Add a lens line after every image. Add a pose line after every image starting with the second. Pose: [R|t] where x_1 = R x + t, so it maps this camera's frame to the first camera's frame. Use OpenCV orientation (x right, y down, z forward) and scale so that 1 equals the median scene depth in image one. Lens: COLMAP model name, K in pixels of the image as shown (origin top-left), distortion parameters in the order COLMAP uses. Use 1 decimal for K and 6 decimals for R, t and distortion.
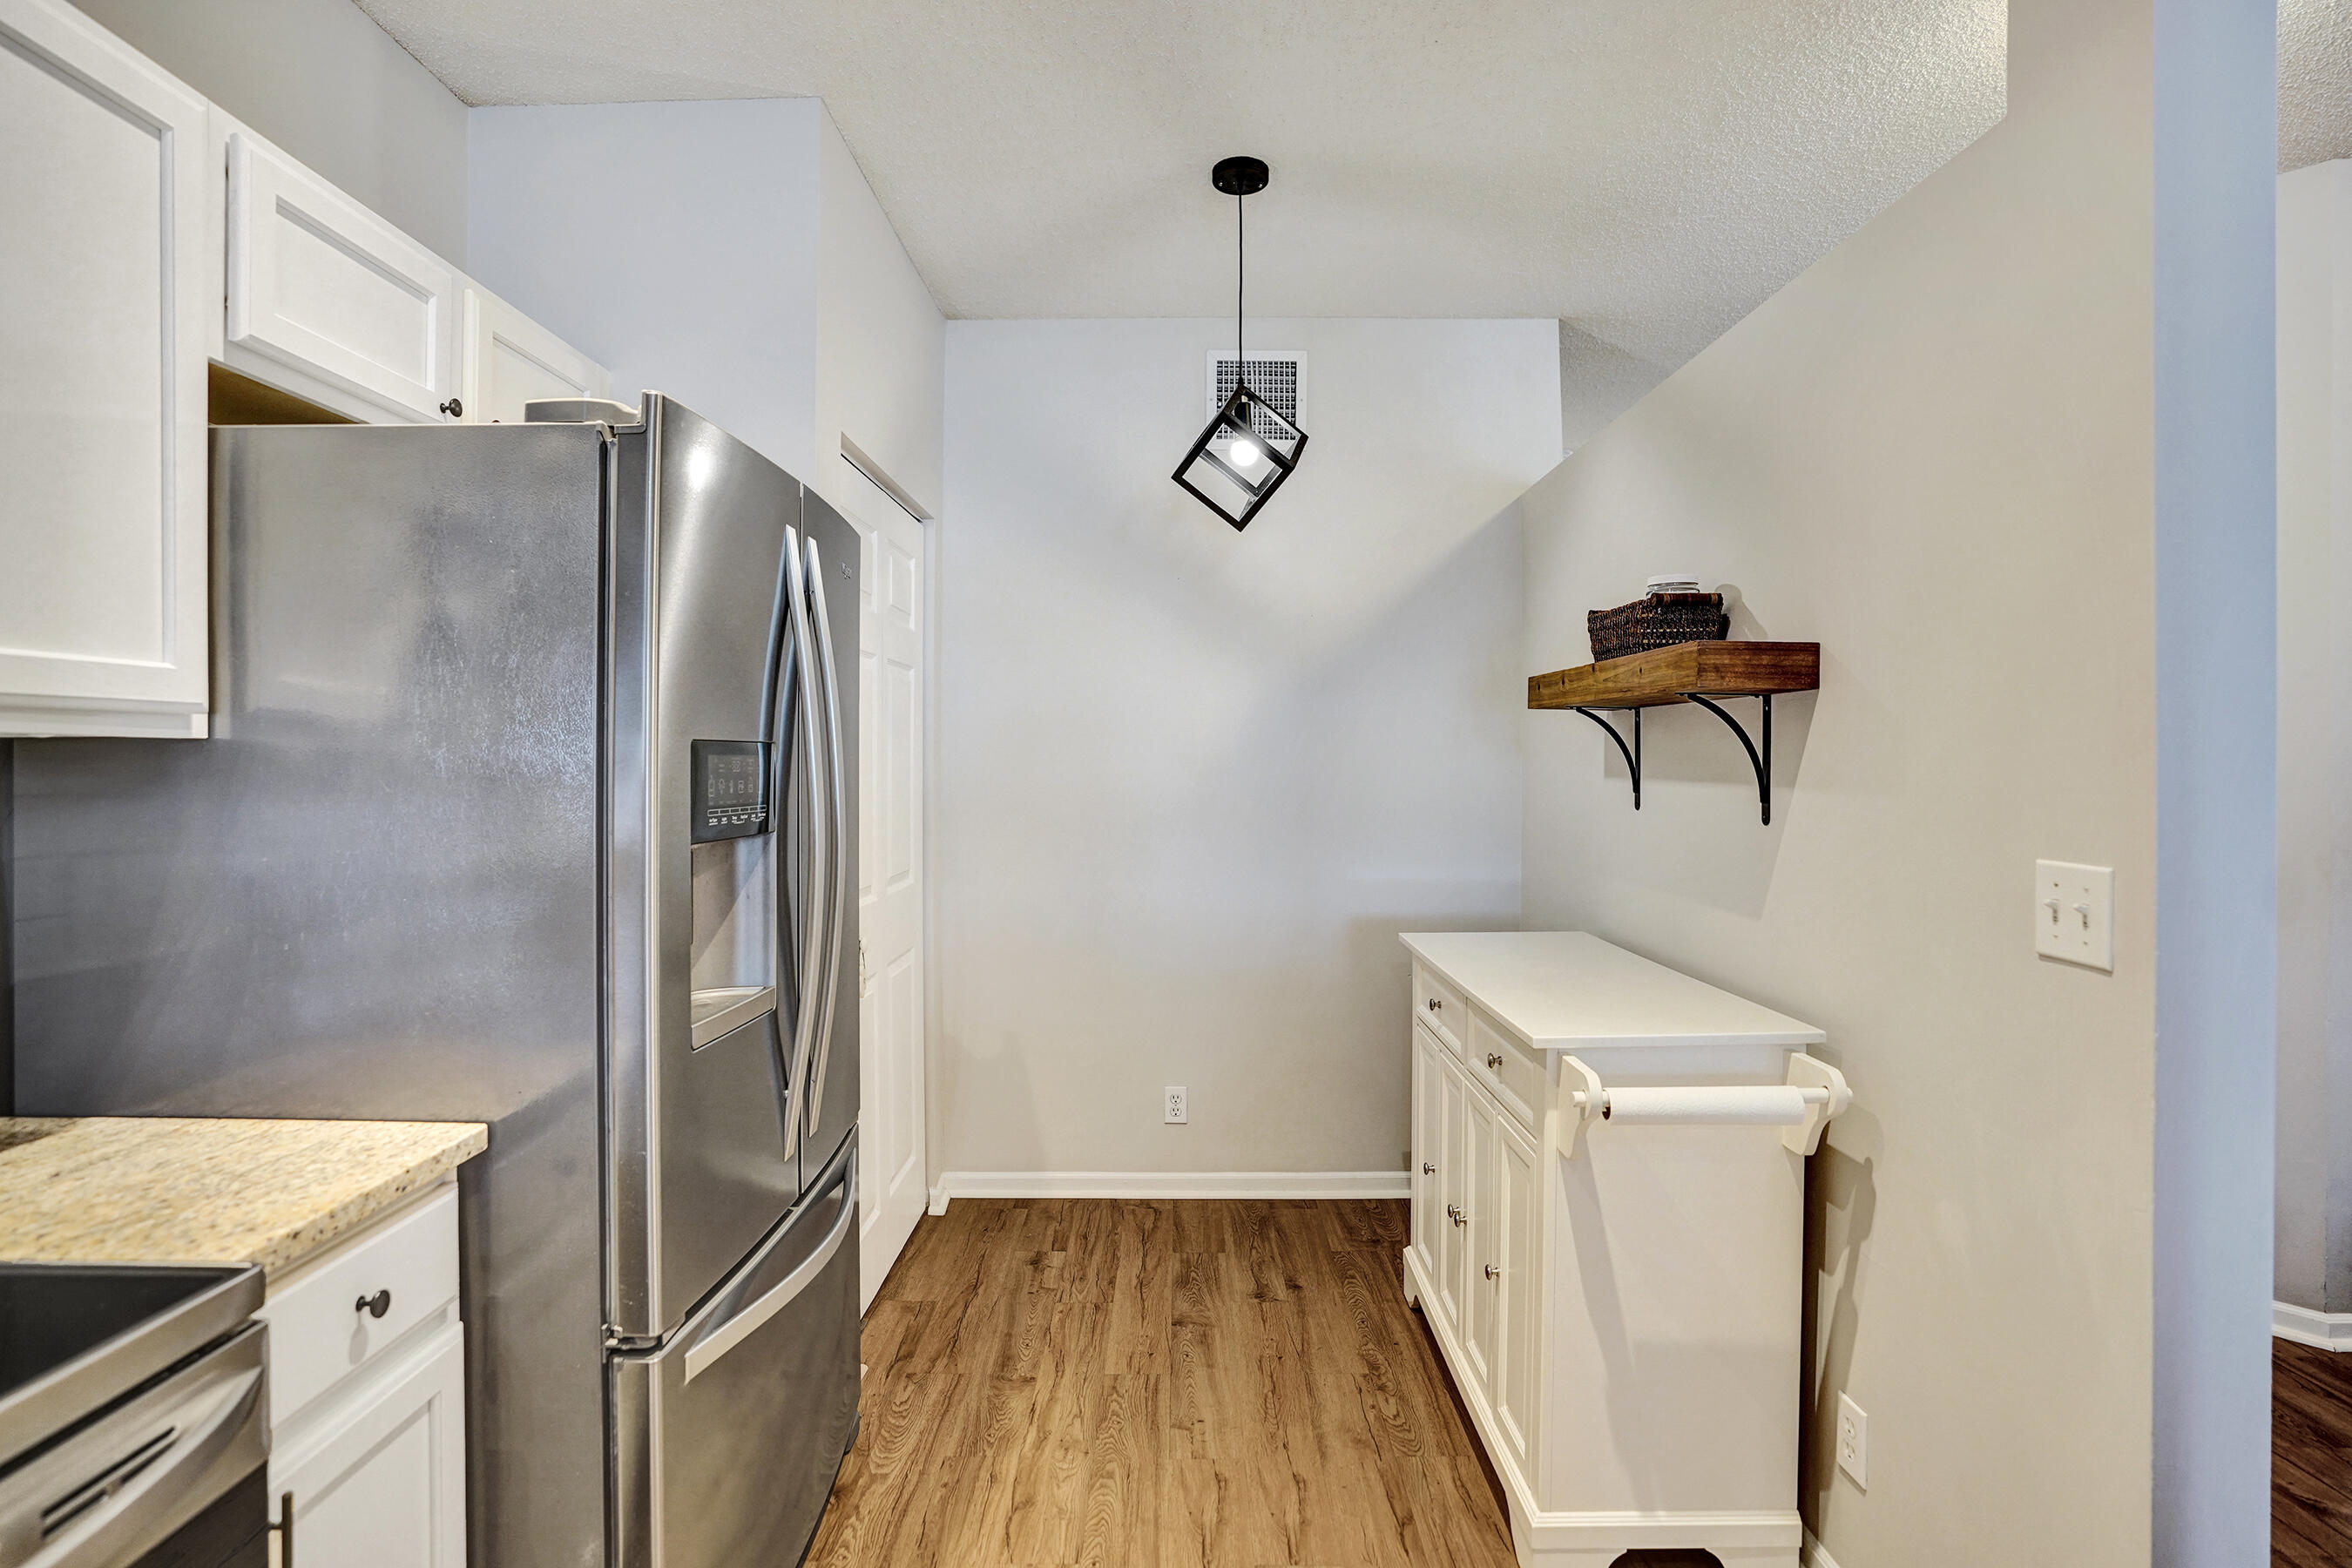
lens RADIAL K [[1151.1, 0, 1164.7], [0, 1151.1, 760.0], [0, 0, 1]] dist [-0.063069, 0.025929]
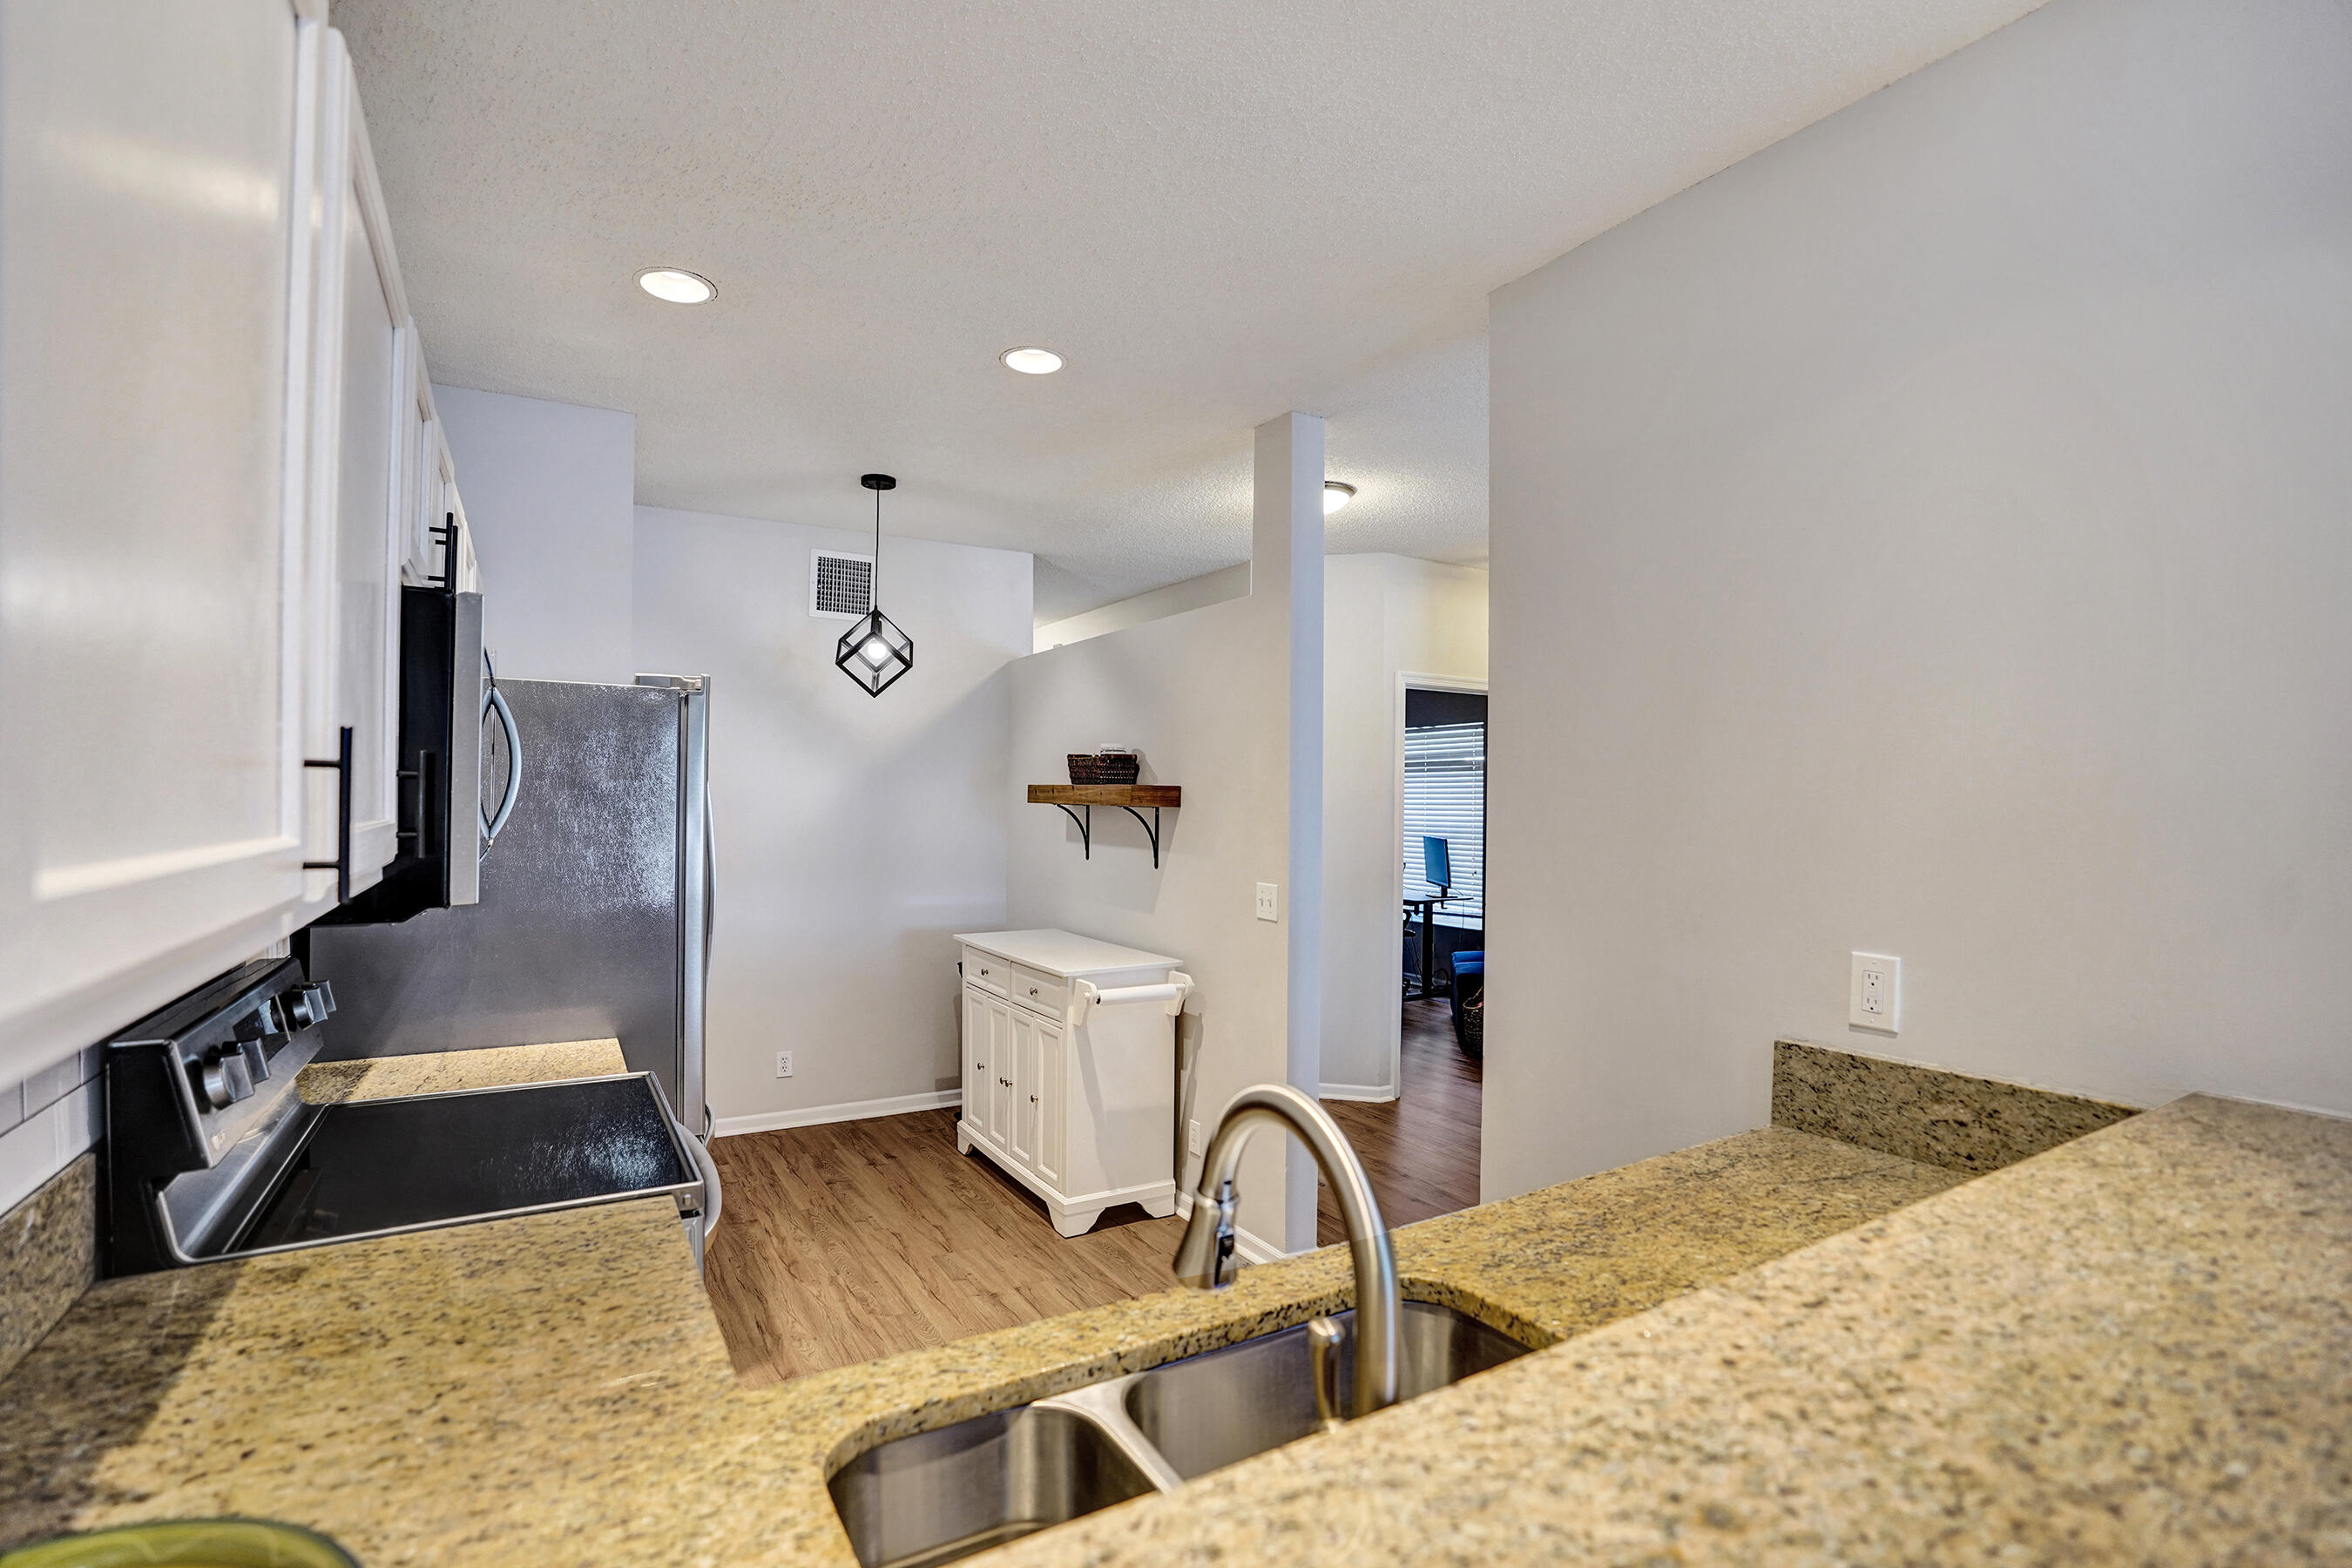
lens RADIAL K [[1095.2, 0, 1161.4], [0, 1095.2, 782.3], [0, 0, 1]] dist [-0.065912, 0.025661]
pose [[0.857830, 0.015349, 0.513704, -0.415381], [-0.008976, 0.999849, -0.014886, -0.059582], [-0.513855, 0.008159, 0.857838, -0.614343]]
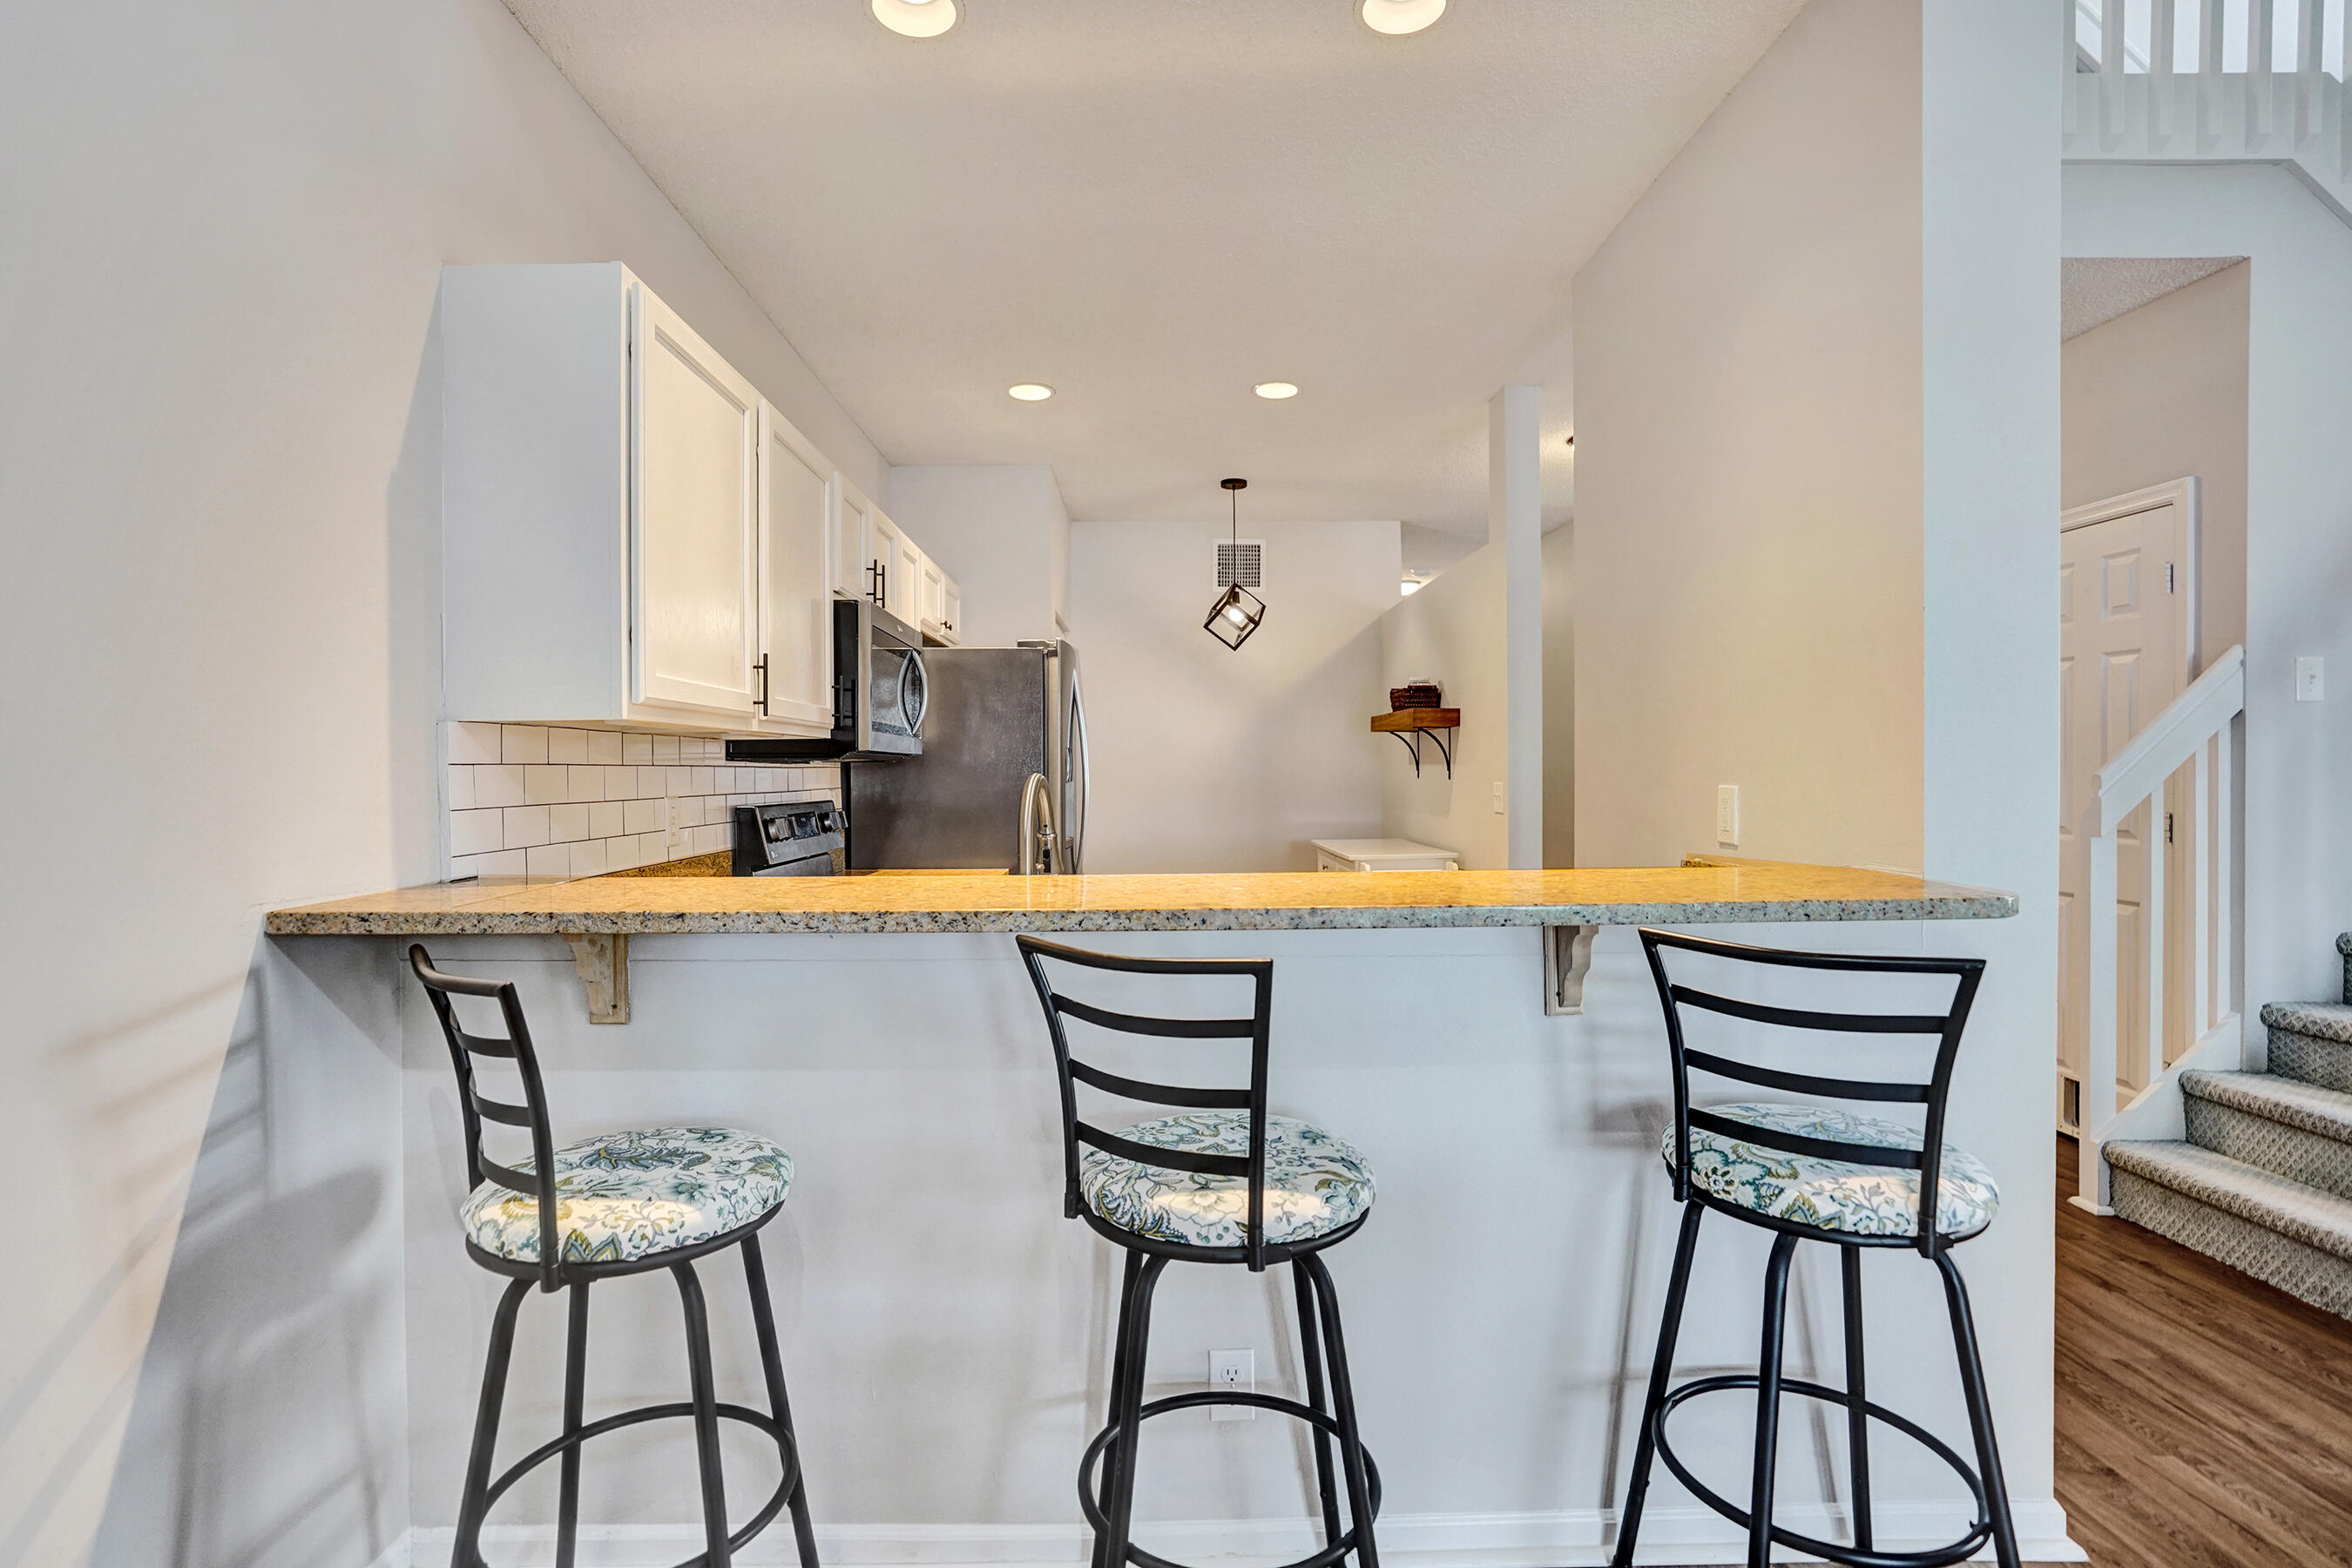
lens RADIAL K [[1122.5, 0, 1160.7], [0, 1122.5, 778.2], [0, 0, 1]] dist [-0.044322, 0.019641]
pose [[0.999530, -0.008002, 0.029603, -0.147436], [0.007775, 0.999940, 0.007766, 0.023686], [-0.029663, -0.007532, 0.999532, -1.187847]]
